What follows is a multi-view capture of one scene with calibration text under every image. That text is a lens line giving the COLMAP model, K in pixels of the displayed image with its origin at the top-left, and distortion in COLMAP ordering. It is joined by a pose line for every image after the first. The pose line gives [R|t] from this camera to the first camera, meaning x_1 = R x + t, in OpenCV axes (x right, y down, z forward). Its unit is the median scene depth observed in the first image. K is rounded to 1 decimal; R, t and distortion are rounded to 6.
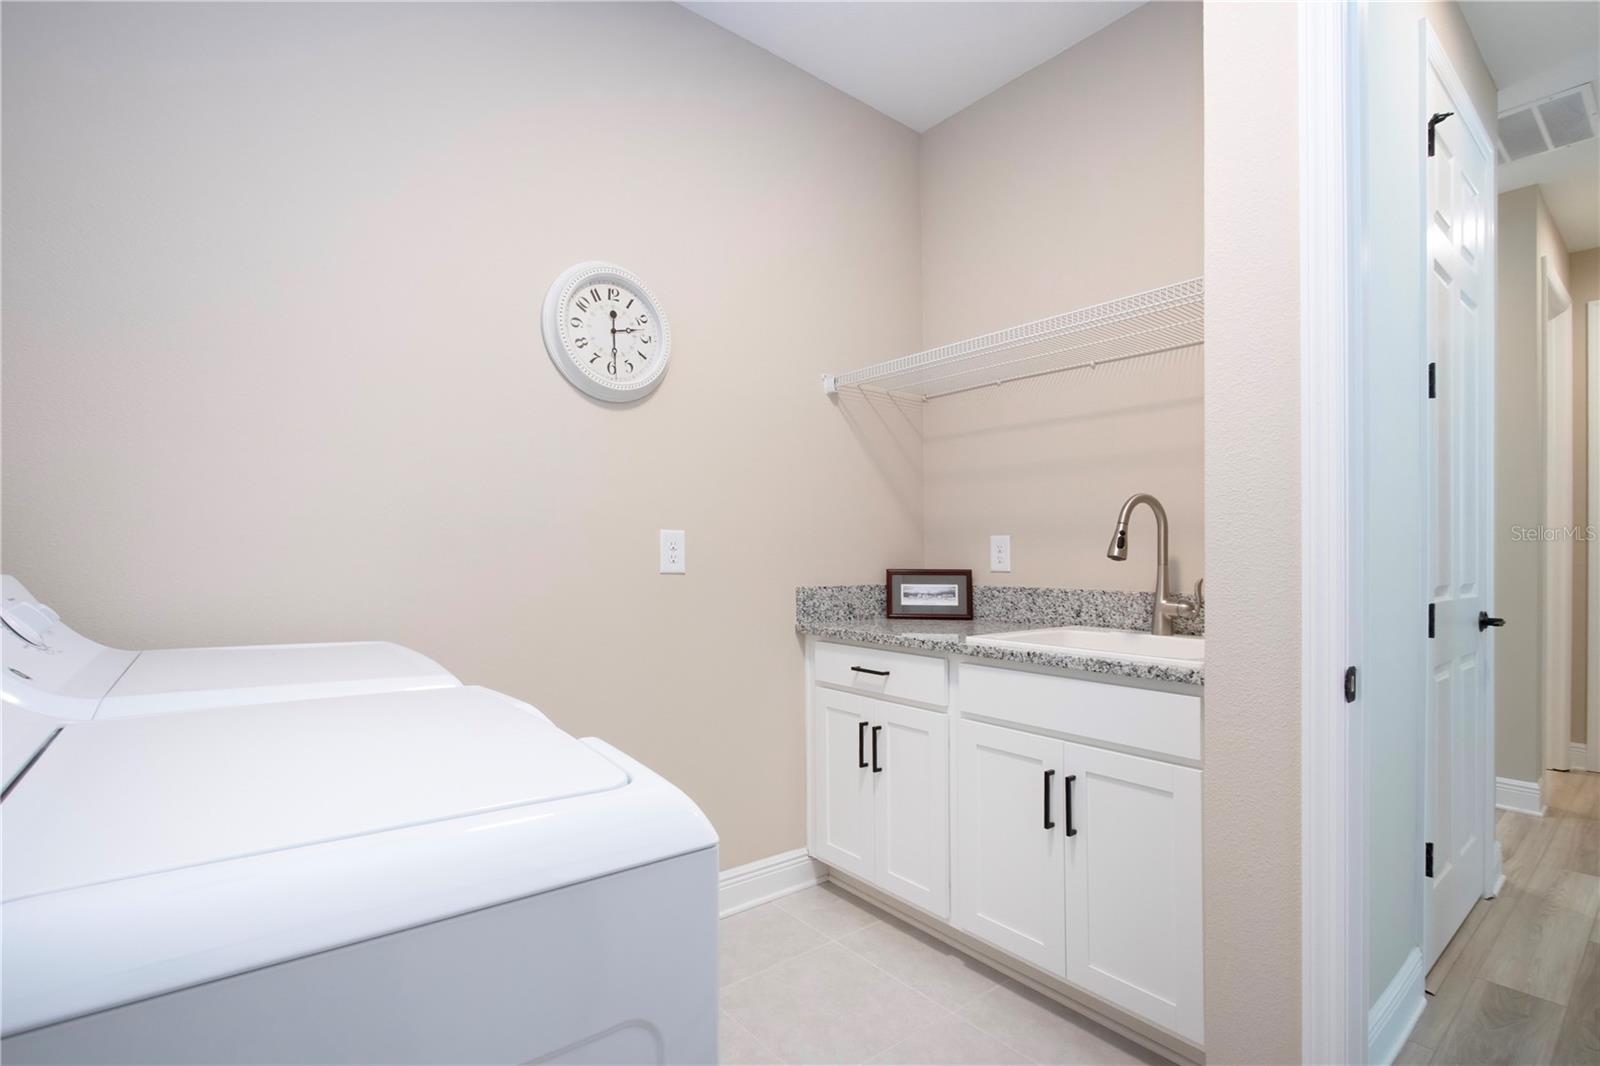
lens RADIAL K [[836.1, 0, 803.7], [0, 836.1, 596.4], [0, 0, 1]] dist [-0.001521, 0.000121]
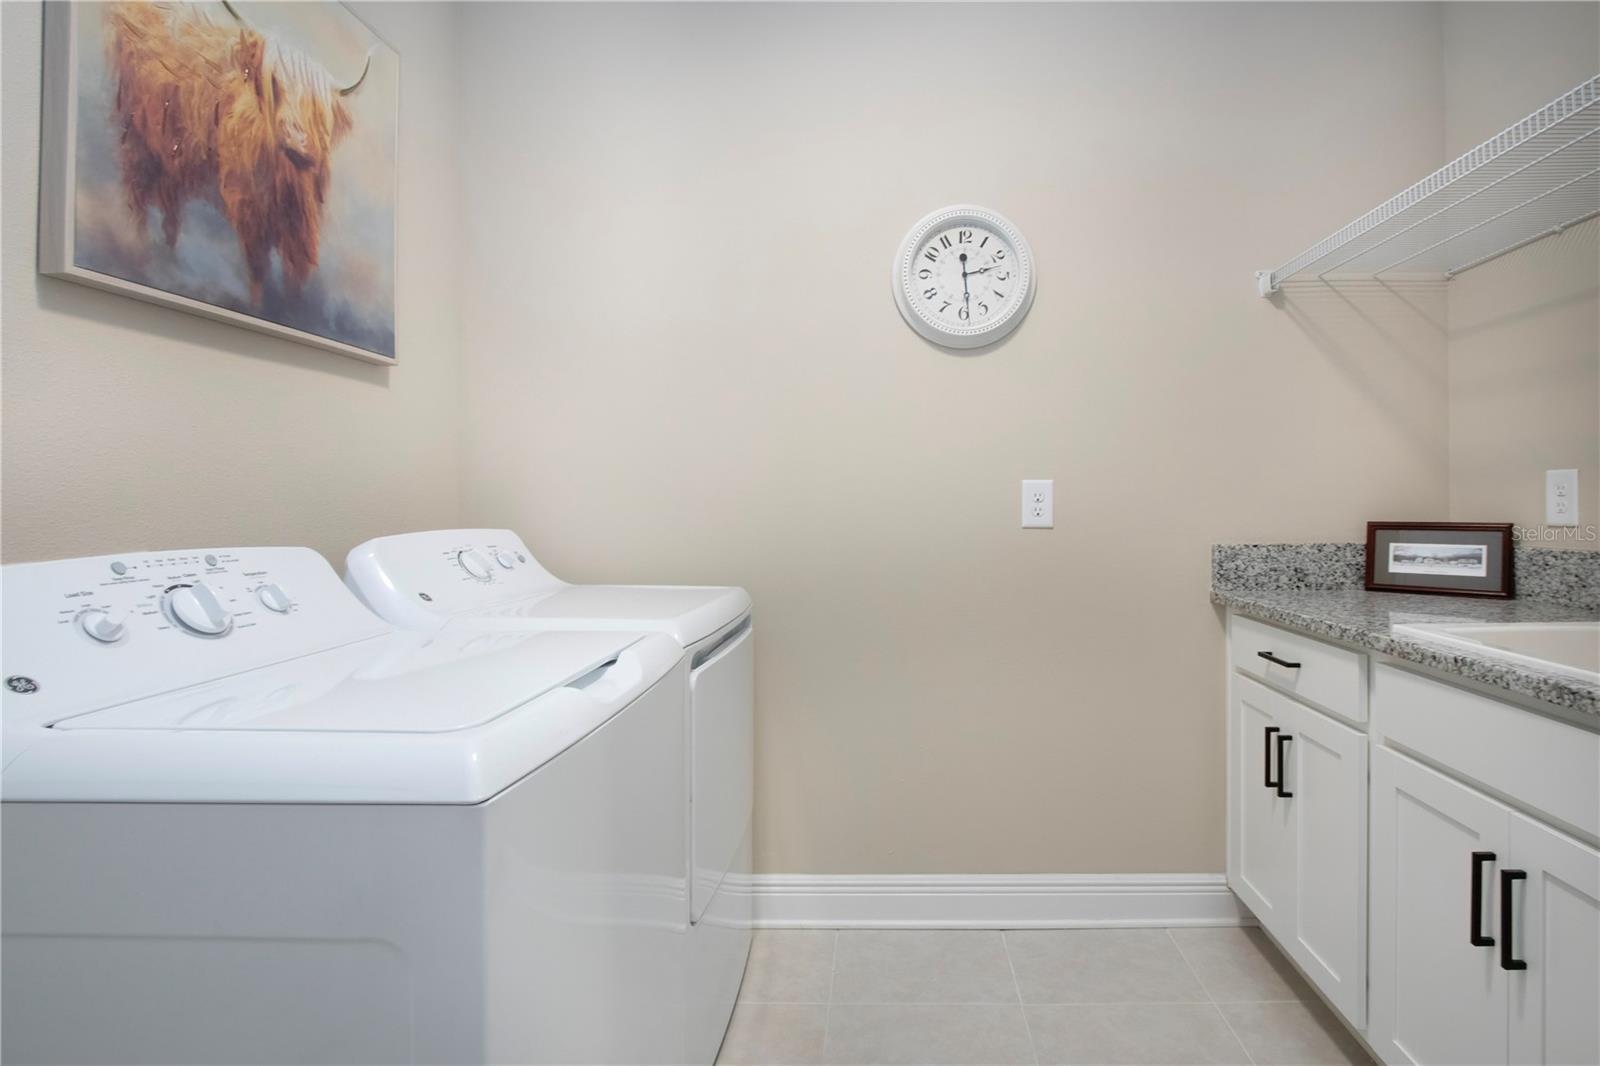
lens RADIAL K [[839.9, 0, 800.0], [0, 839.9, 533.0], [0, 0, 1]] dist [-0.002569, 0.000824]
pose [[0.737628, 0.009271, -0.675144, 0.268225], [-0.017519, 0.999832, -0.005411, -0.012376], [0.674980, 0.015819, 0.737666, 0.157543]]
